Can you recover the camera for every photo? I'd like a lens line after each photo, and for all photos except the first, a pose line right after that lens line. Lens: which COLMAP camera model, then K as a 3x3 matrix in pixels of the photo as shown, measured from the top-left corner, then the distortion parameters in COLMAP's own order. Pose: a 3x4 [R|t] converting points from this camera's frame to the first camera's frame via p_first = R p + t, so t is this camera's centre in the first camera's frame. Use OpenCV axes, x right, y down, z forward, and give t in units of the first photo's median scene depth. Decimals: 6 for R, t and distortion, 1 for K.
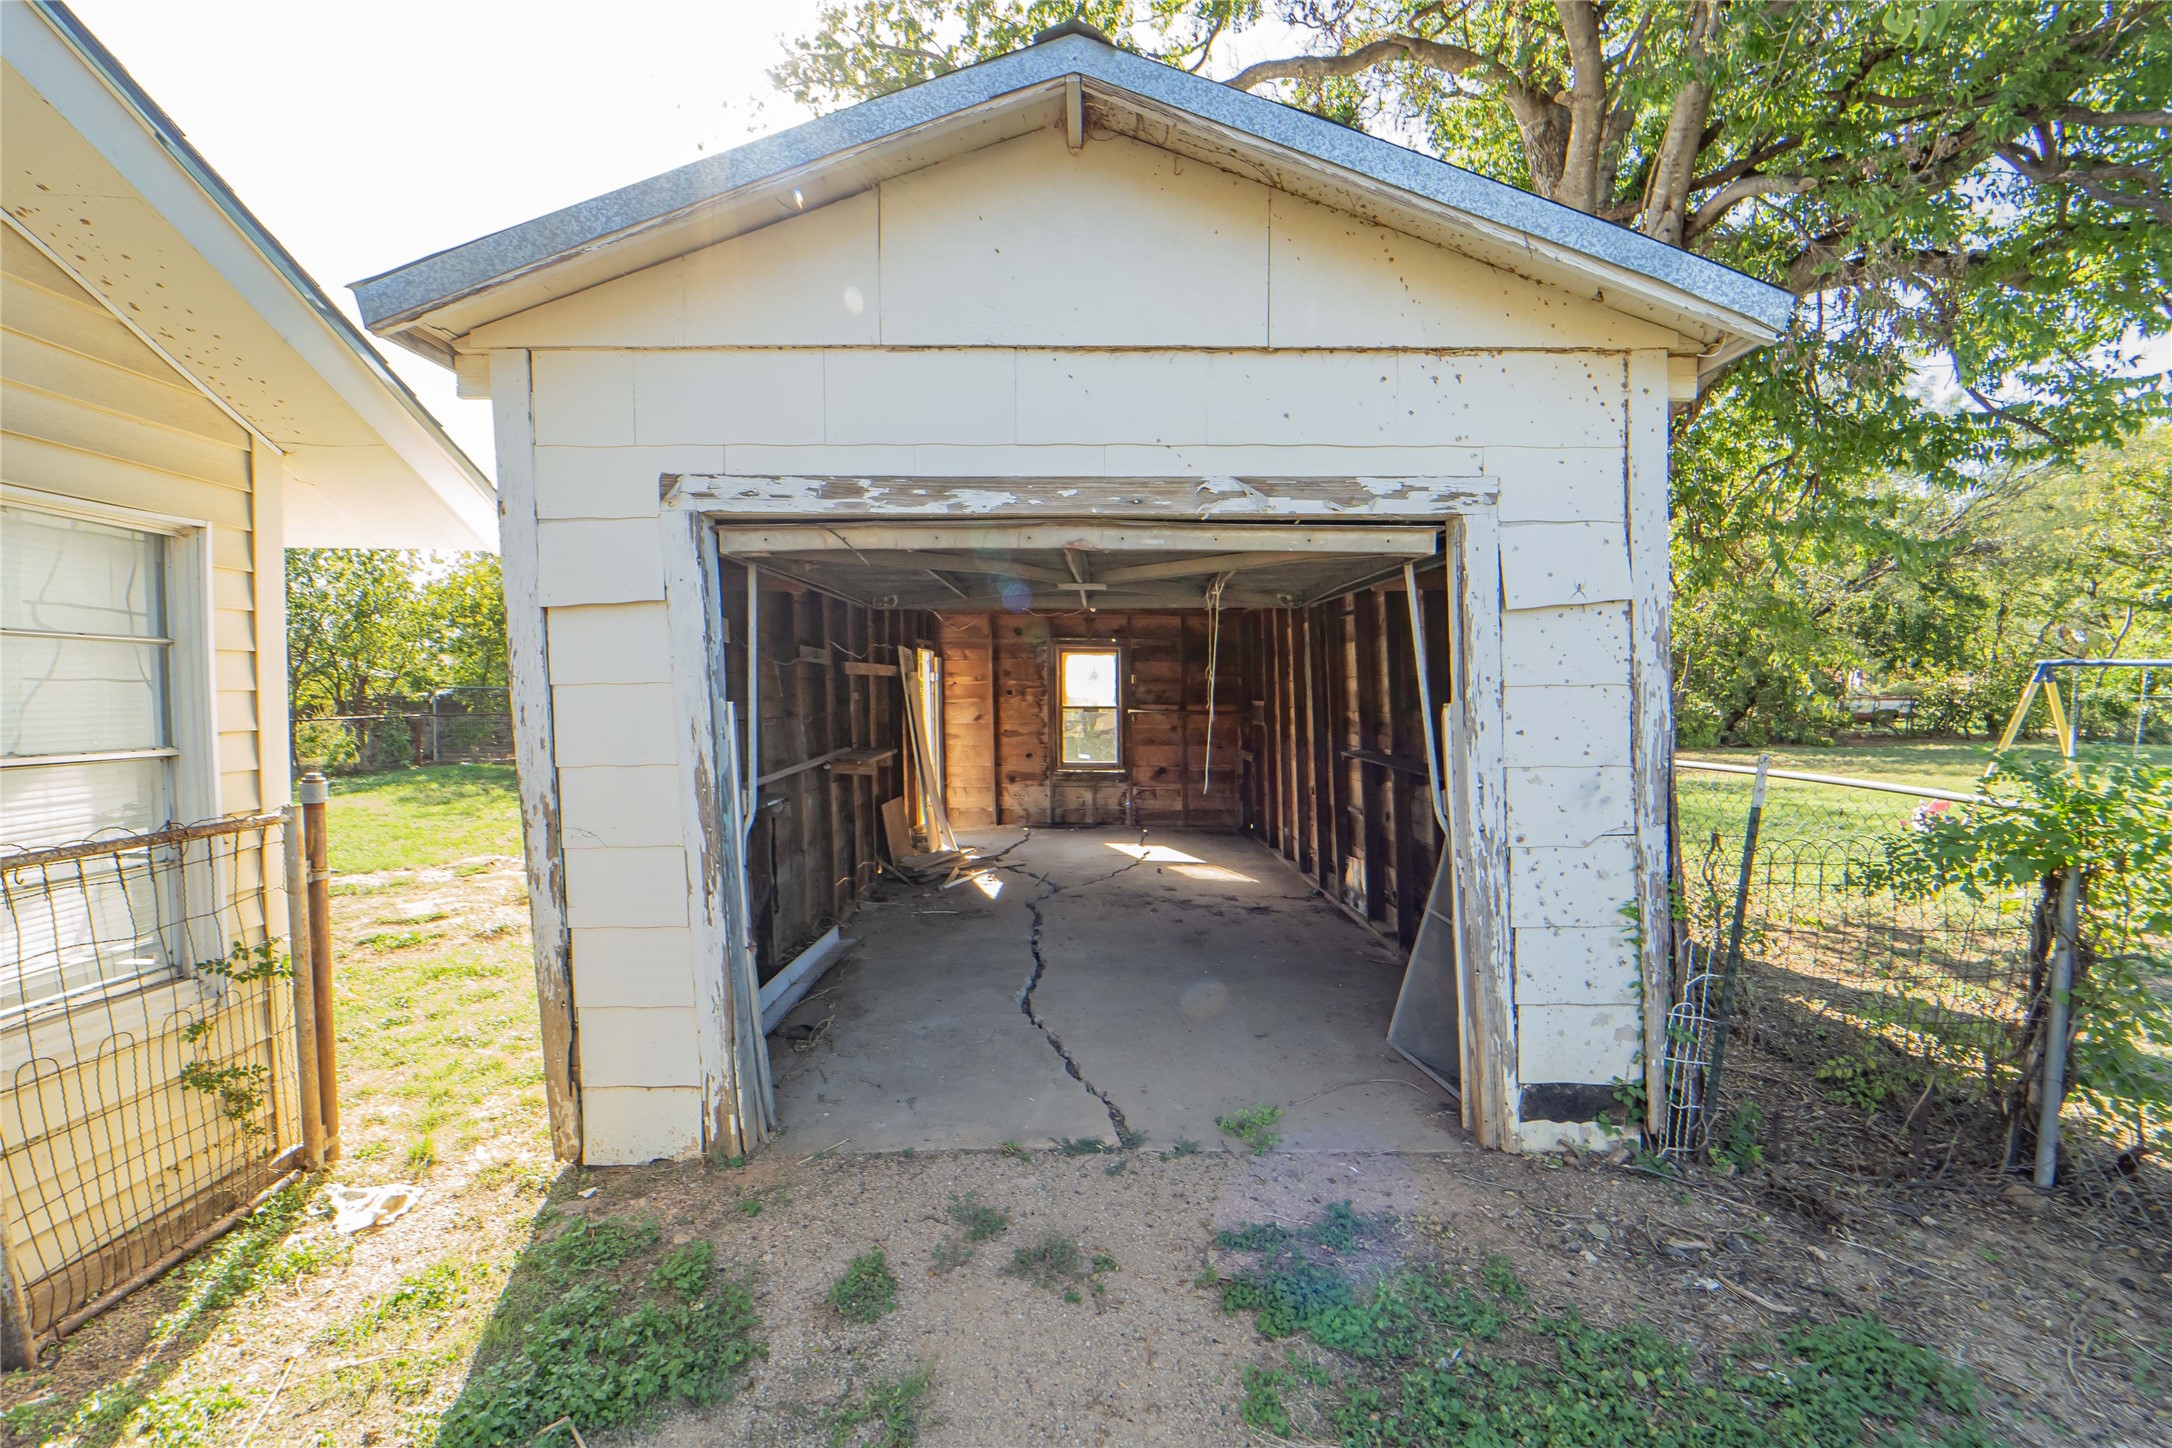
lens RADIAL K [[922.8, 0, 1086.0], [0, 922.8, 724.0], [0, 0, 1]] dist [-0.010152, 0.000047]
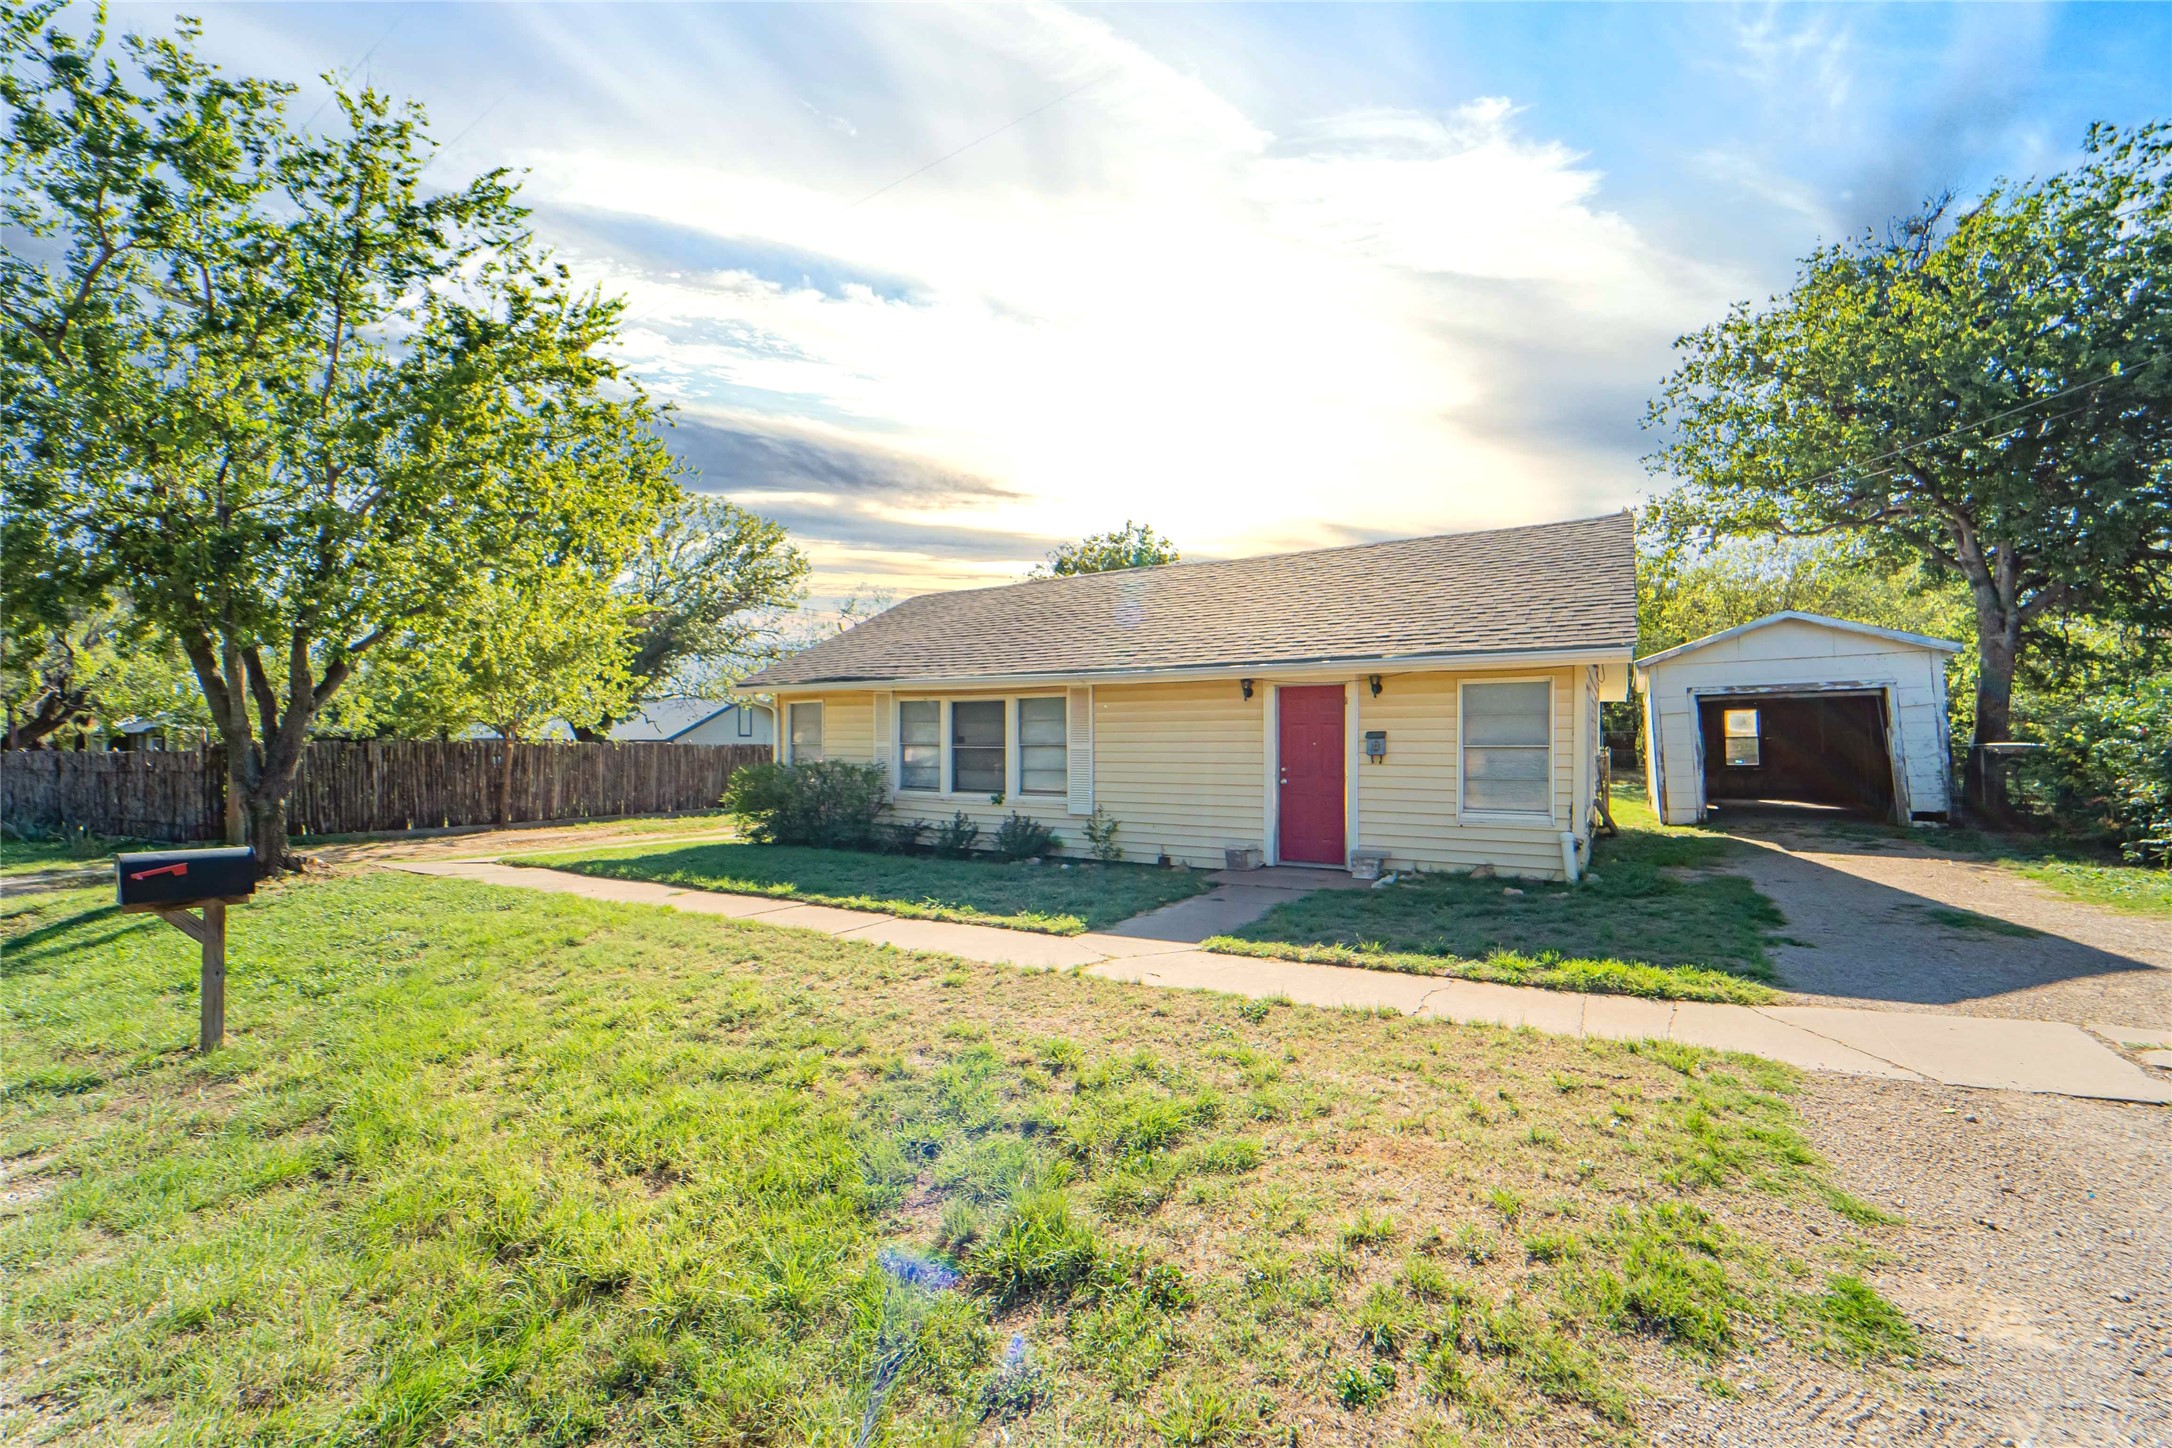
lens RADIAL K [[886.1, 0, 1088.7], [0, 886.1, 732.8], [0, 0, 1]] dist [-0.024953, -0.000218]
pose [[0.861816, -0.030745, -0.506288, -0.279249], [0.005771, 0.998691, -0.050824, 0.066508], [0.507188, 0.040879, 0.860865, -1.563900]]
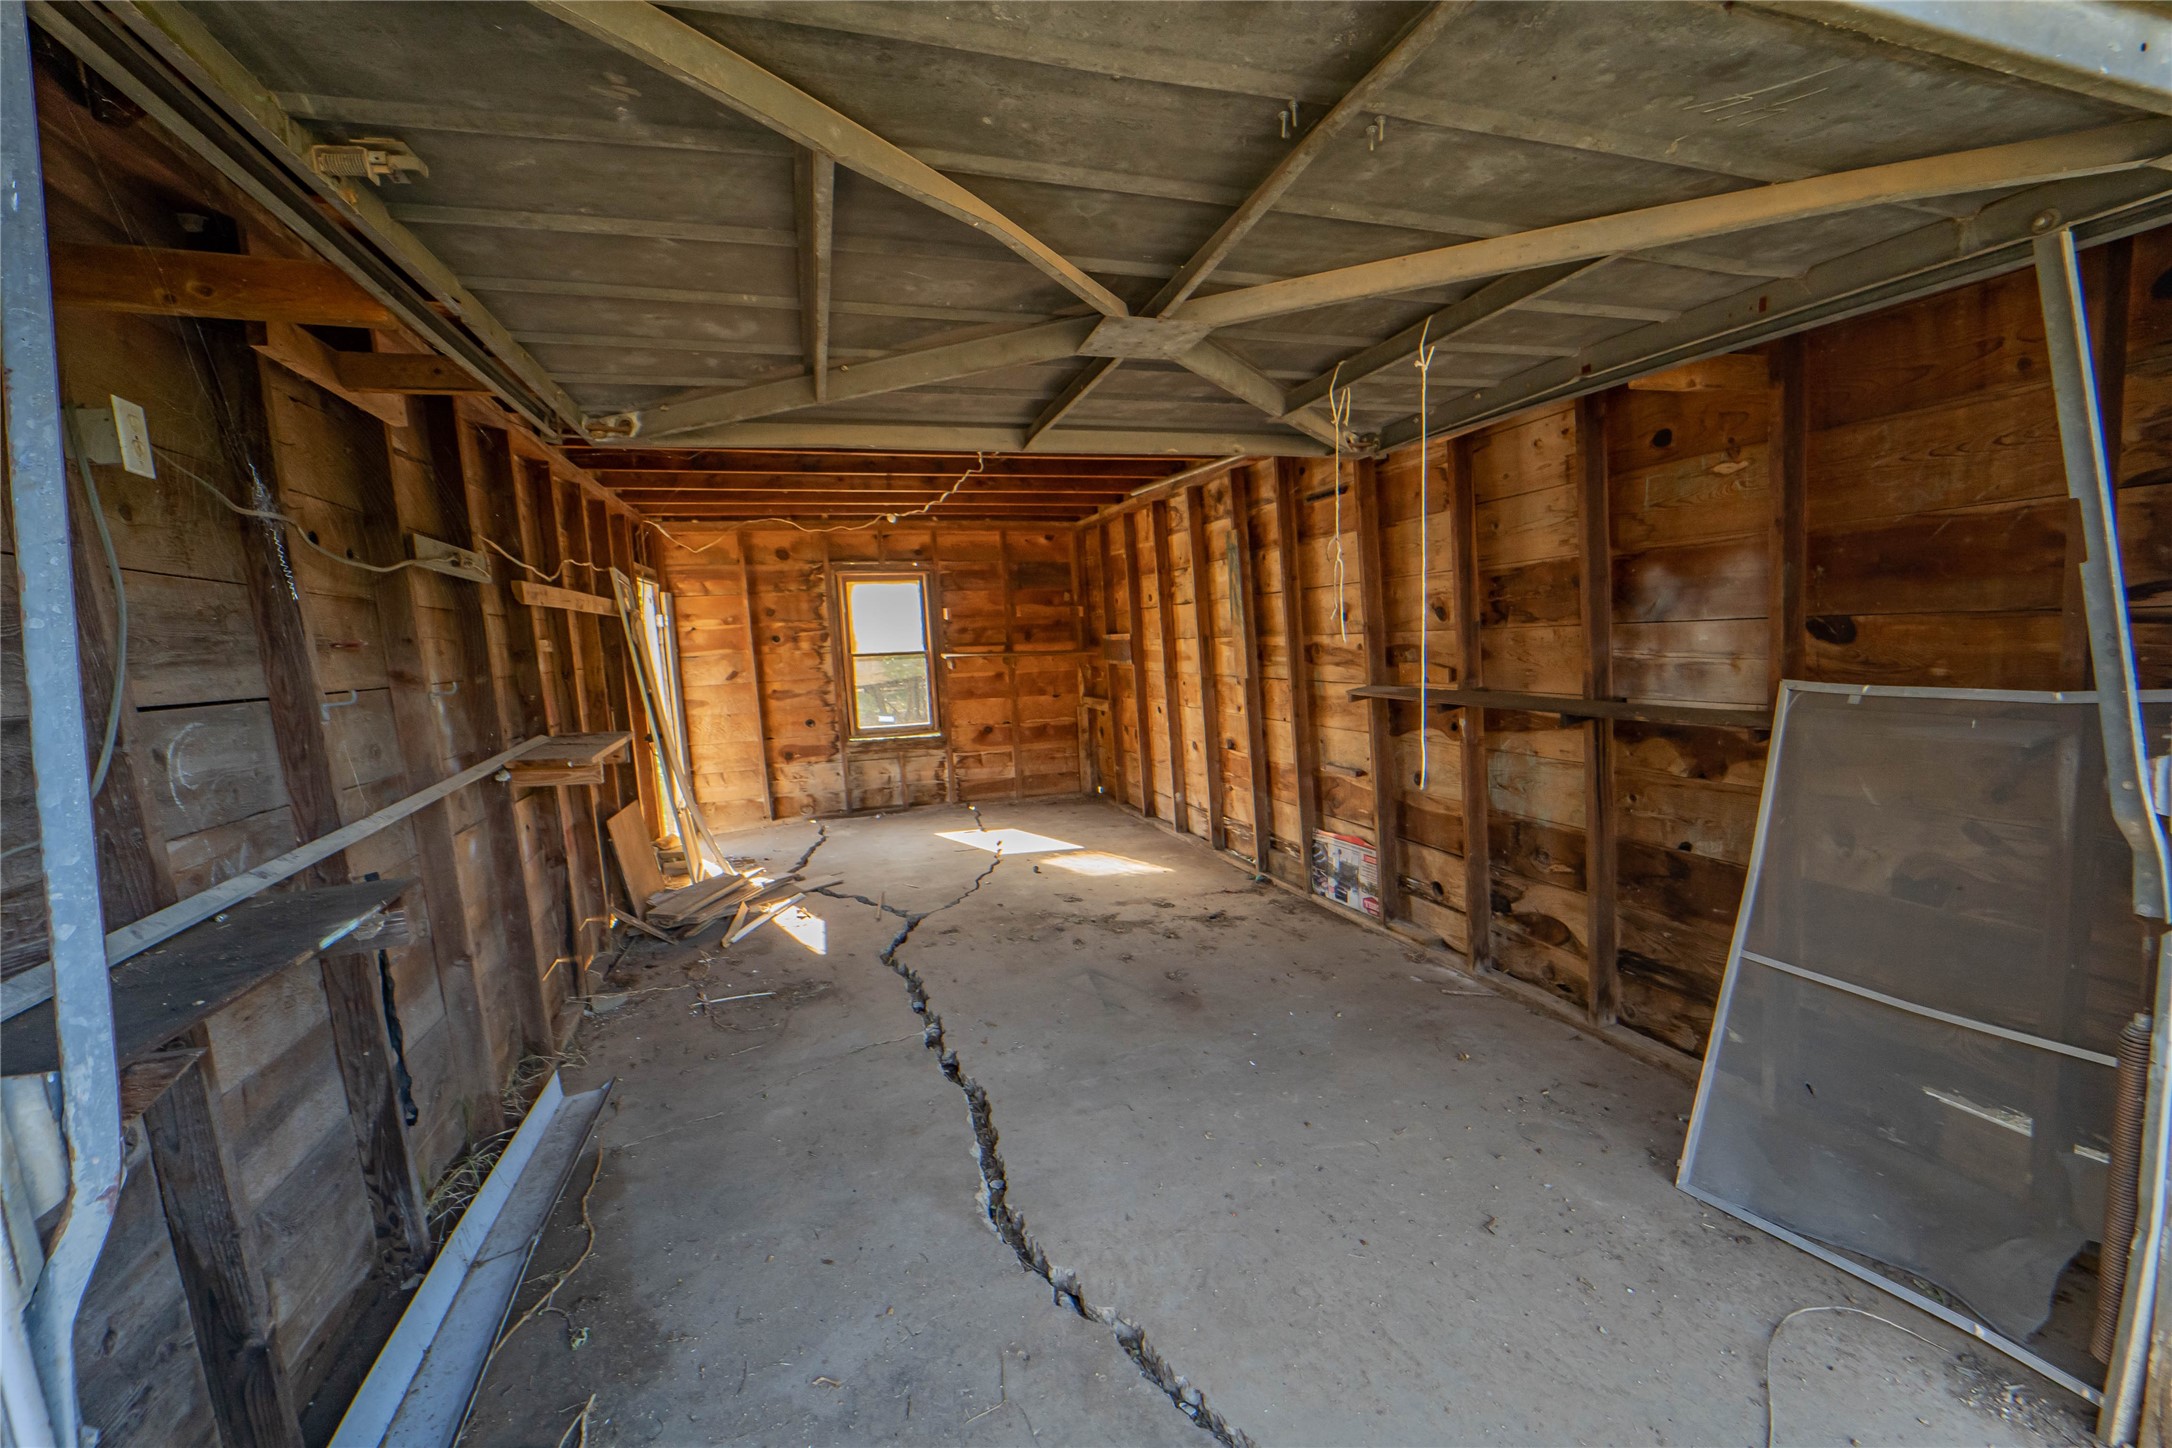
lens RADIAL K [[886.1, 0, 1088.7], [0, 886.1, 732.8], [0, 0, 1]] dist [-0.024953, -0.000218]
pose [[0.946985, -0.074310, 0.312567, -0.073777], [0.053144, 0.995713, 0.075711, 0.000214], [-0.316853, -0.055086, 0.946874, 0.262047]]
